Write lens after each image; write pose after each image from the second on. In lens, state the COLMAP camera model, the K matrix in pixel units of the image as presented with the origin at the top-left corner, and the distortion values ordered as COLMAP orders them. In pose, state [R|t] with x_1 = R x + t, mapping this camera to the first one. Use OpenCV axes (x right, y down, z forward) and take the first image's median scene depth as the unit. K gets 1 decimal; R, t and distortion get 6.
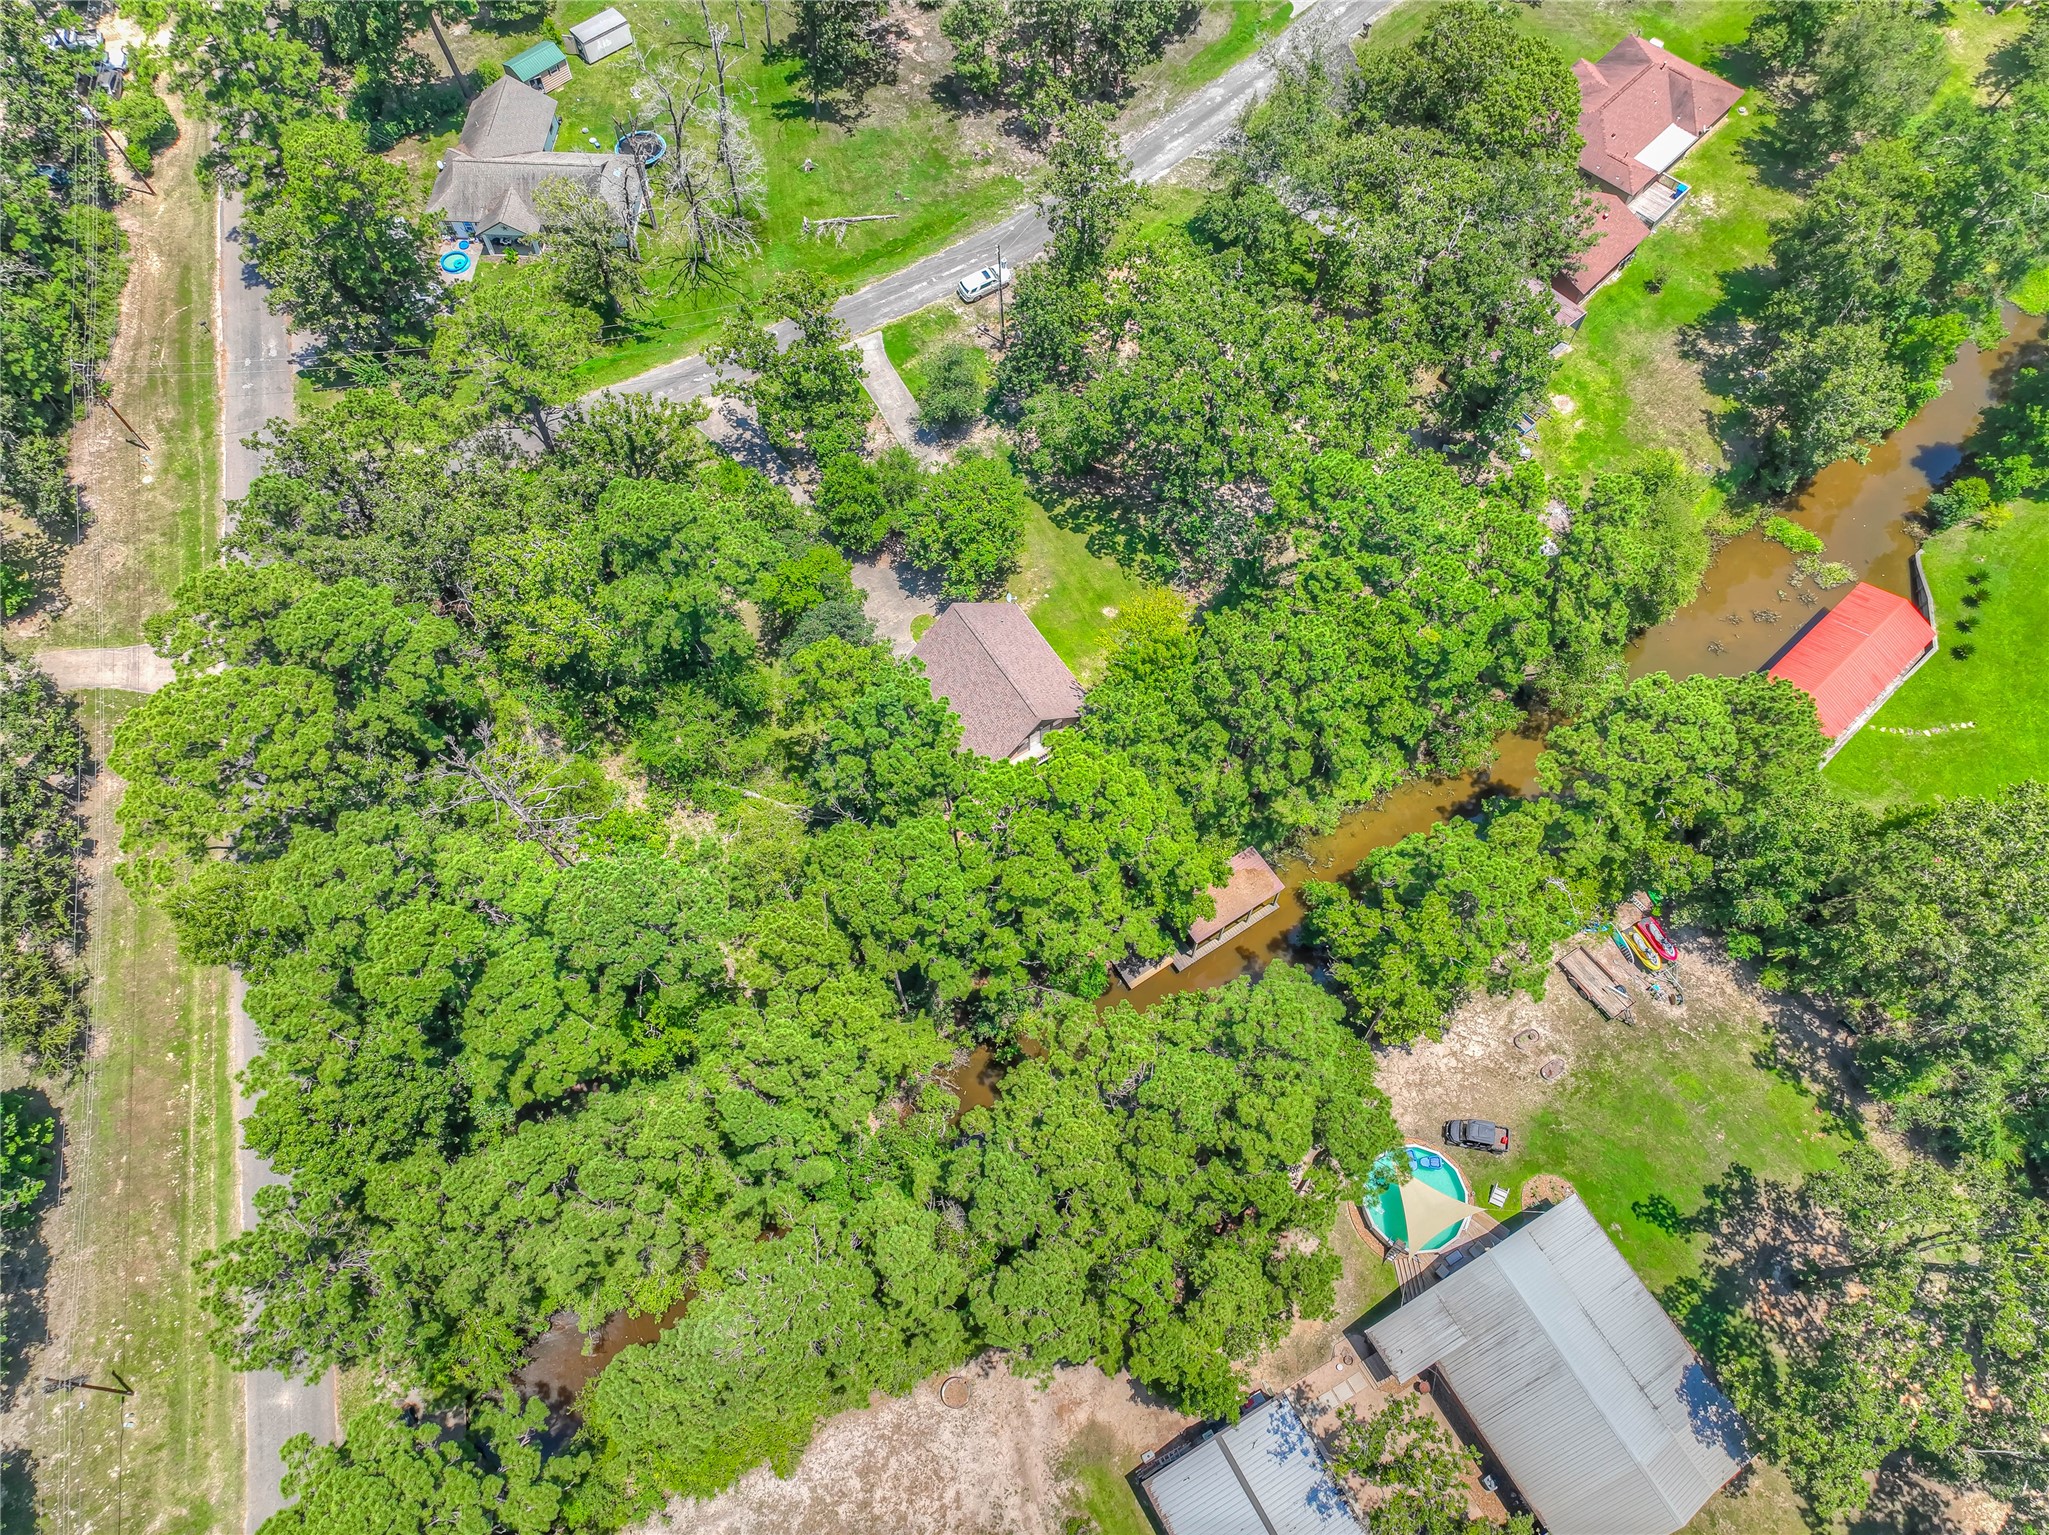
lens RADIAL K [[1424.2, 0, 1041.8], [0, 1424.2, 767.9], [0, 0, 1]] dist [0.025552, 0.003476]
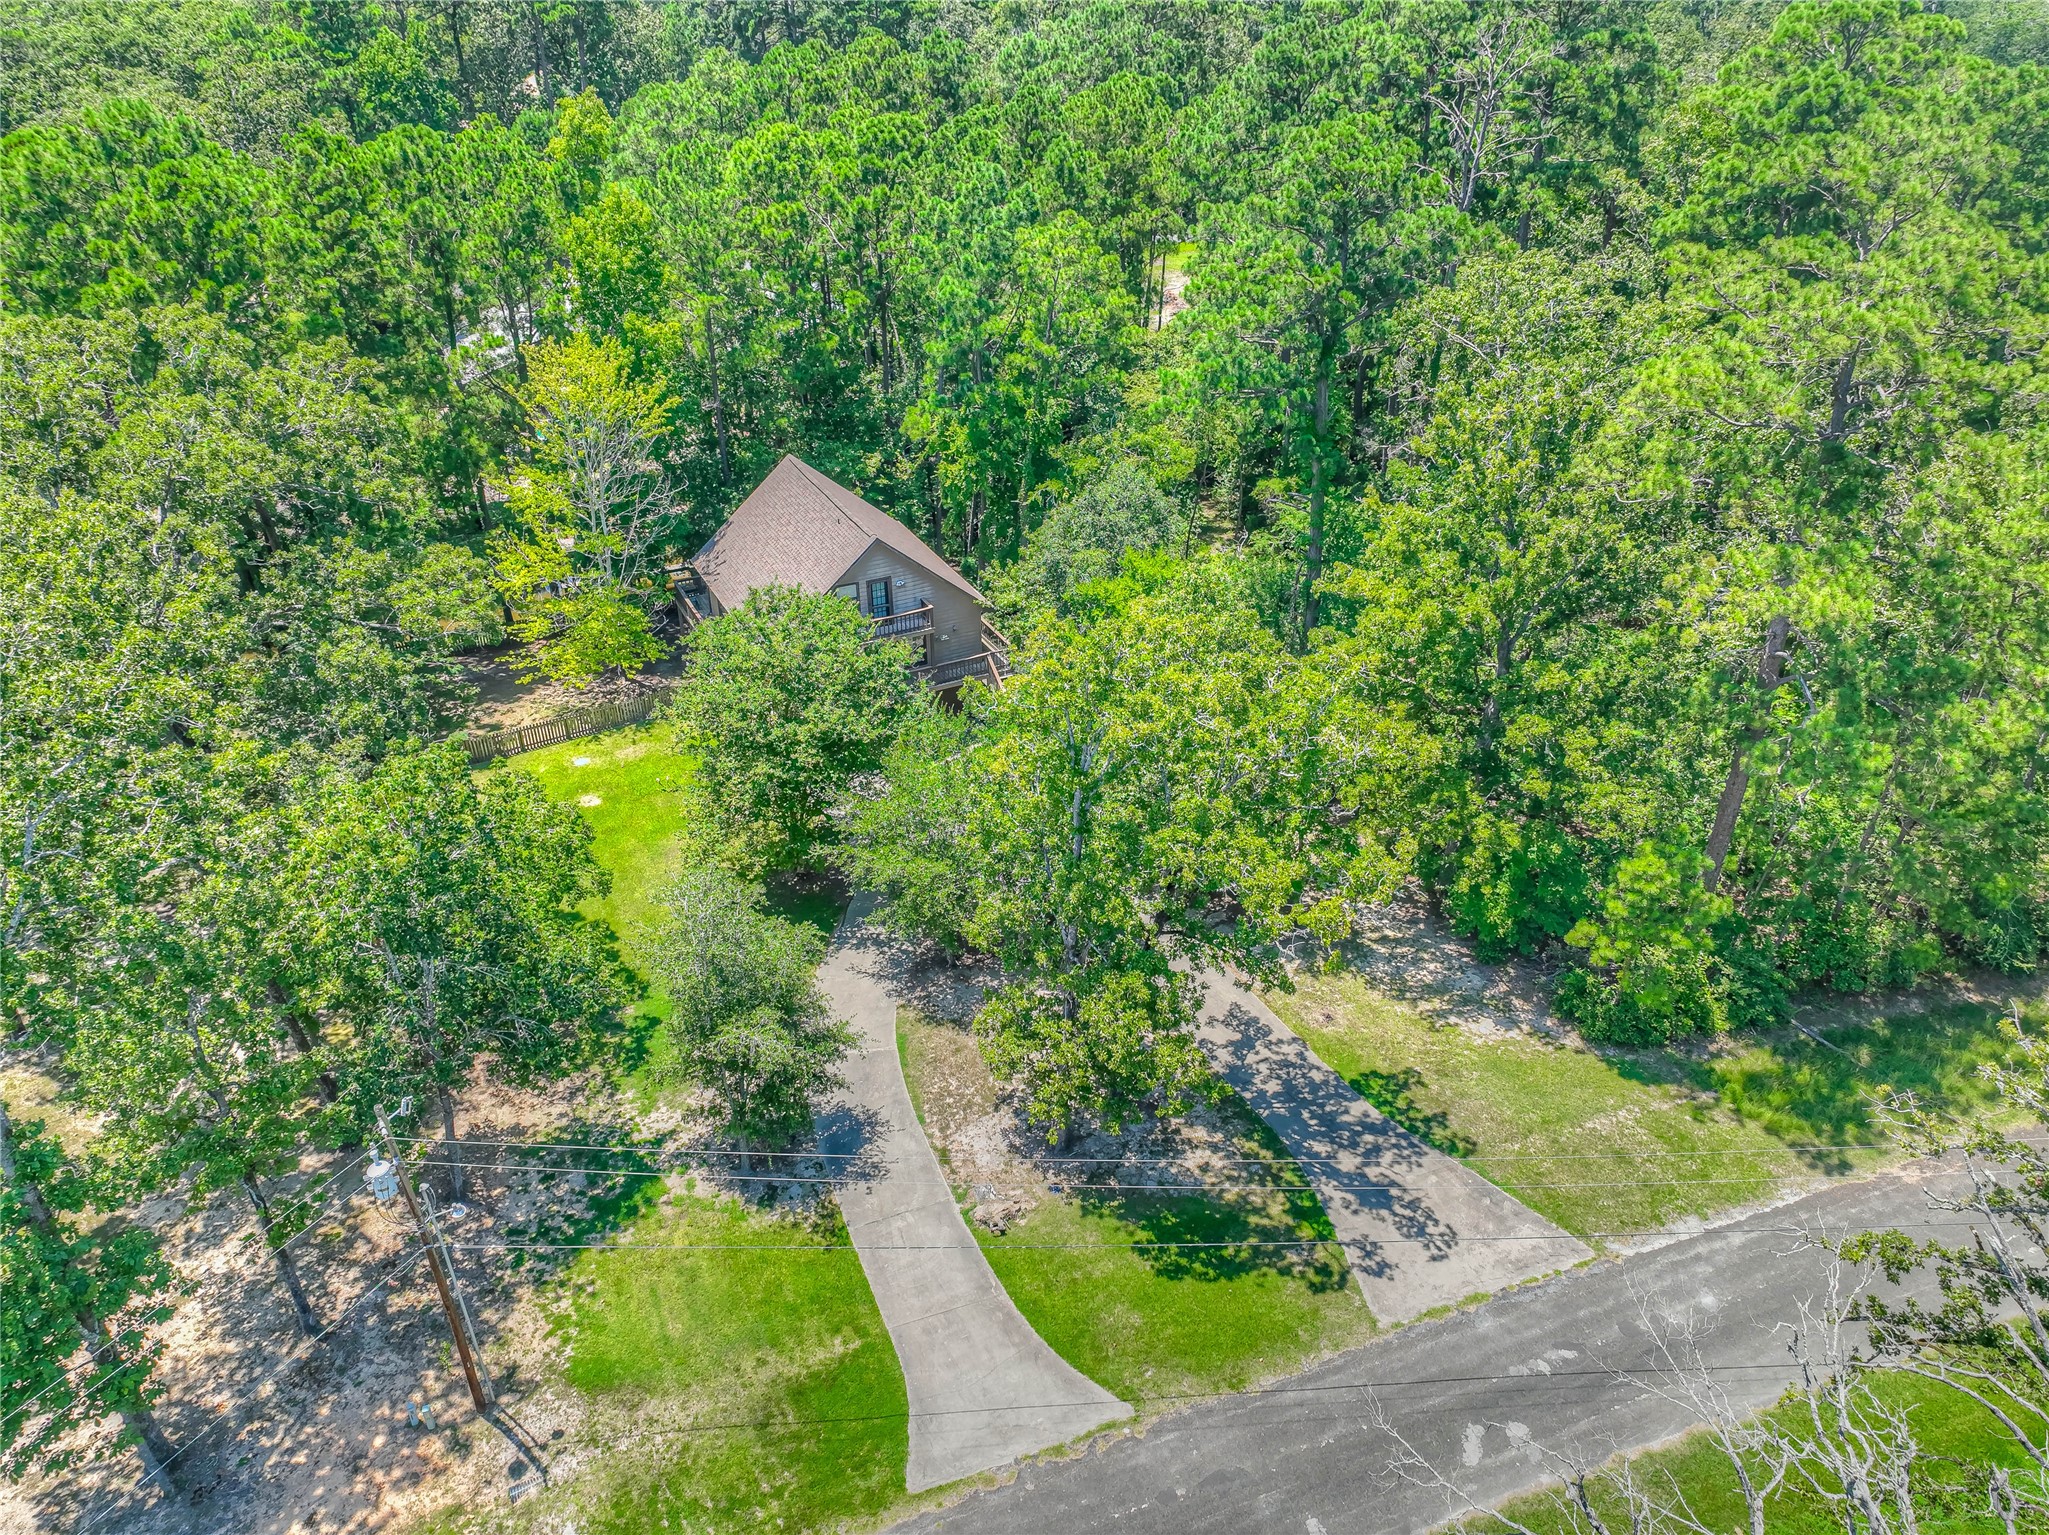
lens RADIAL K [[1424.2, 0, 1034.7], [0, 1424.2, 760.5], [0, 0, 1]] dist [0.025552, 0.003476]
pose [[-0.993105, -0.053133, 0.104499, -0.163711], [0.106594, -0.038239, 0.993567, -0.588117], [-0.048796, 0.997855, 0.043639, 0.903770]]
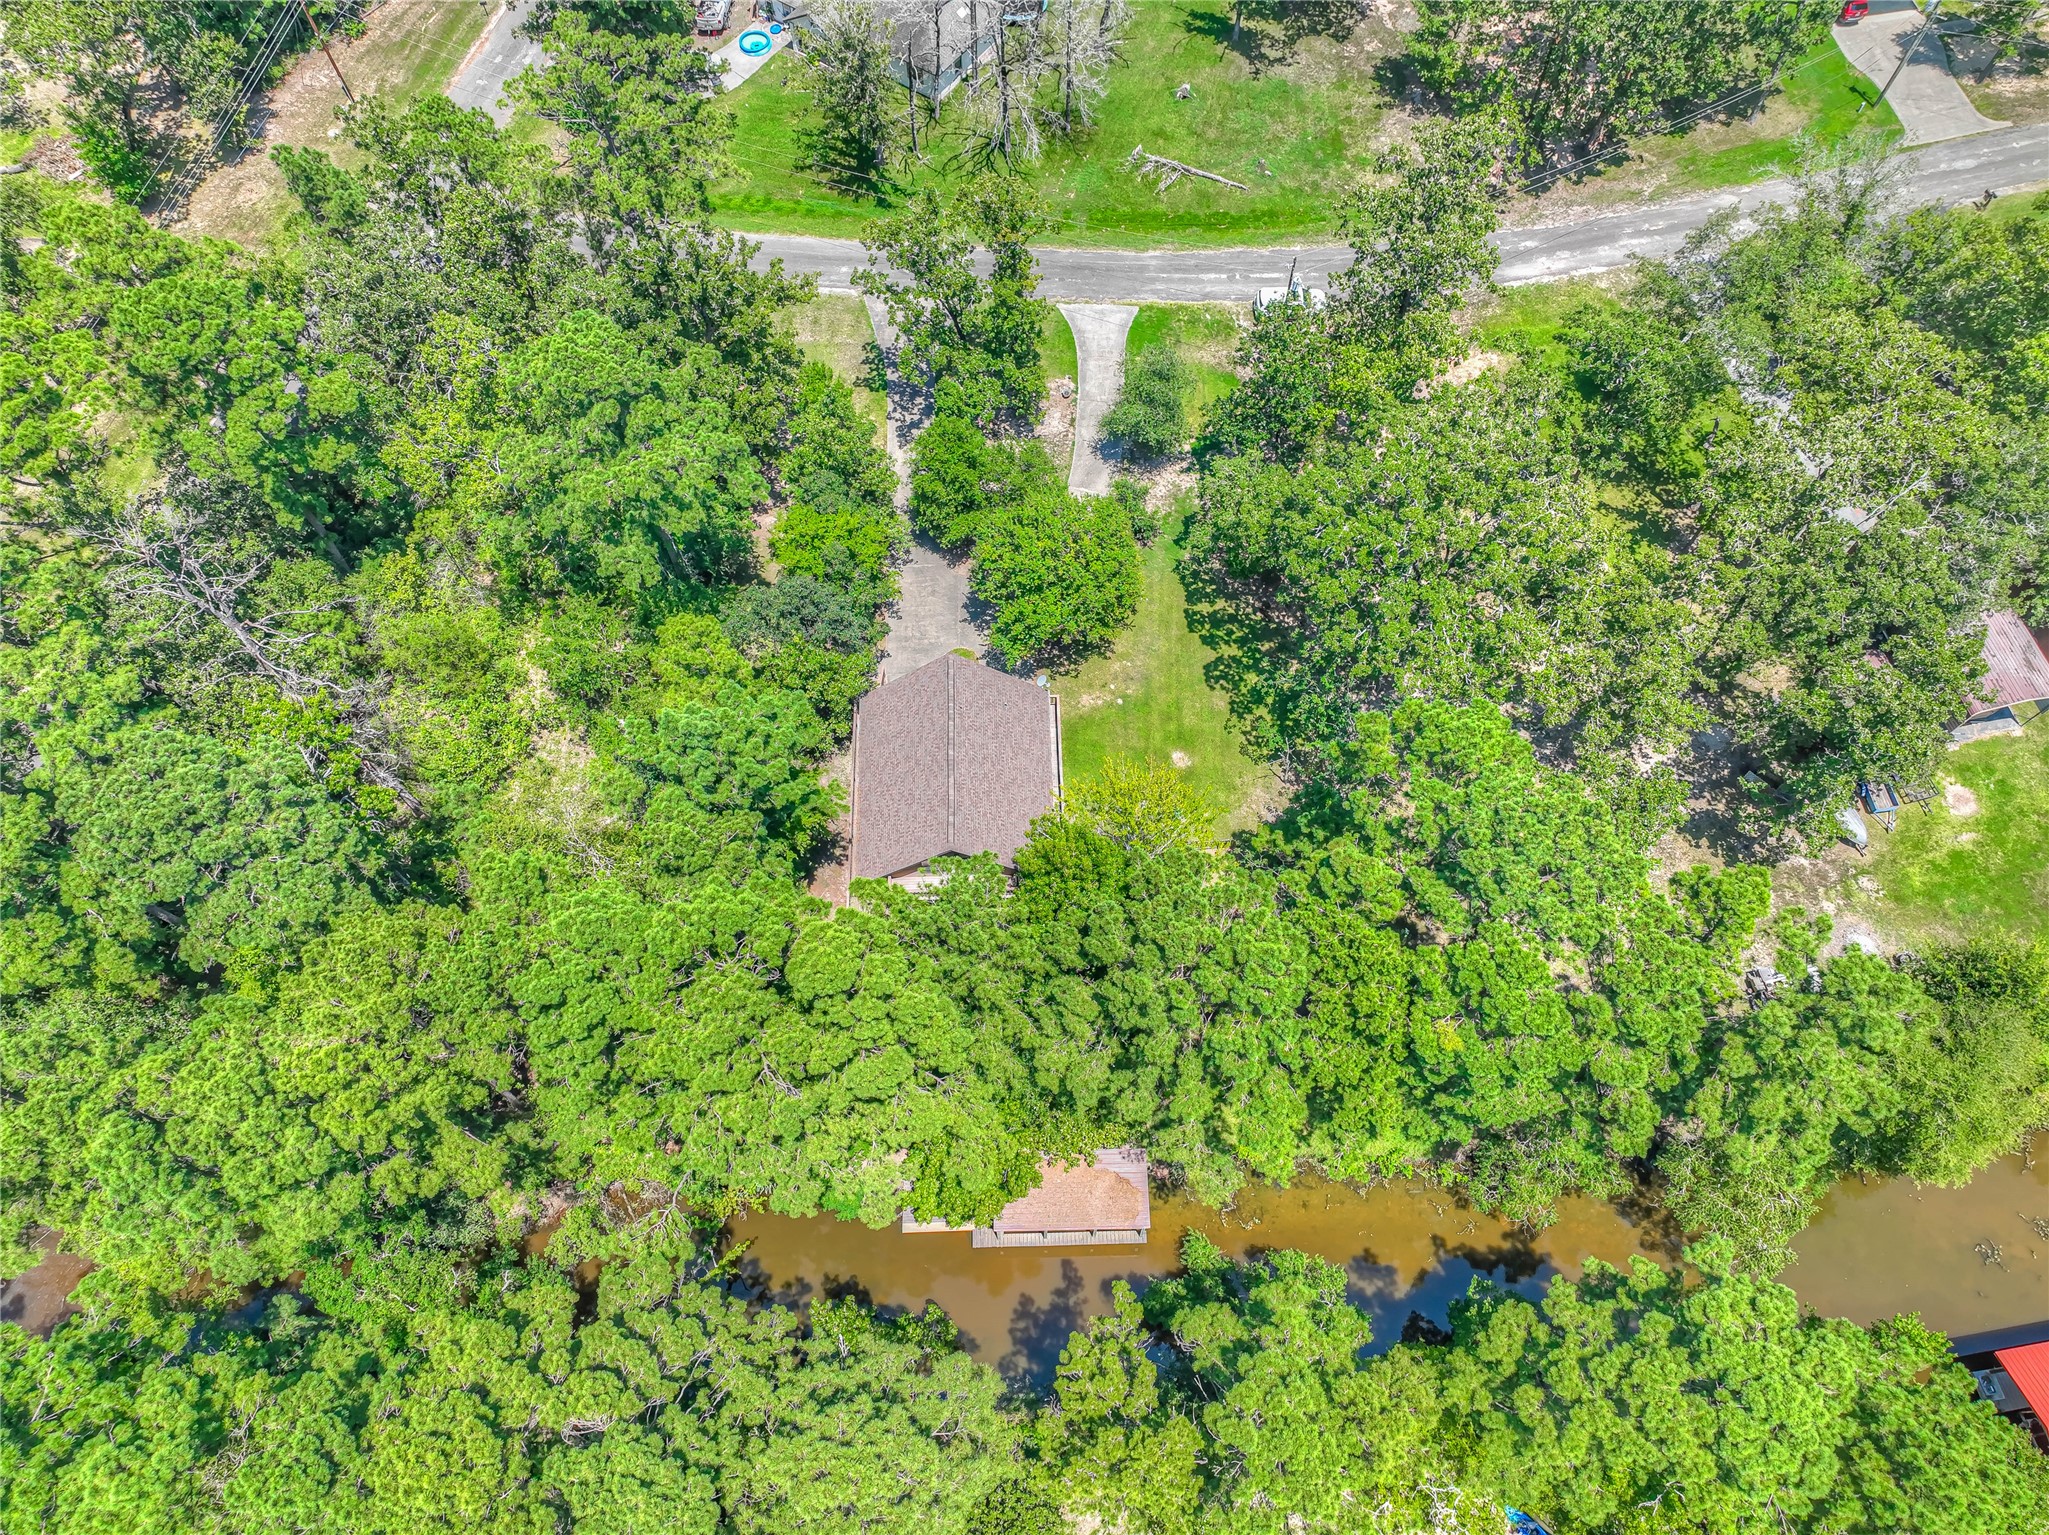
lens RADIAL K [[1424.2, 0, 1031.4], [0, 1424.2, 765.9], [0, 0, 1]] dist [0.025552, 0.003476]
pose [[0.849482, 0.468951, -0.241797, 0.154800], [-0.467524, 0.881438, 0.066989, -0.113702], [0.244543, 0.056140, 0.968012, 0.249088]]
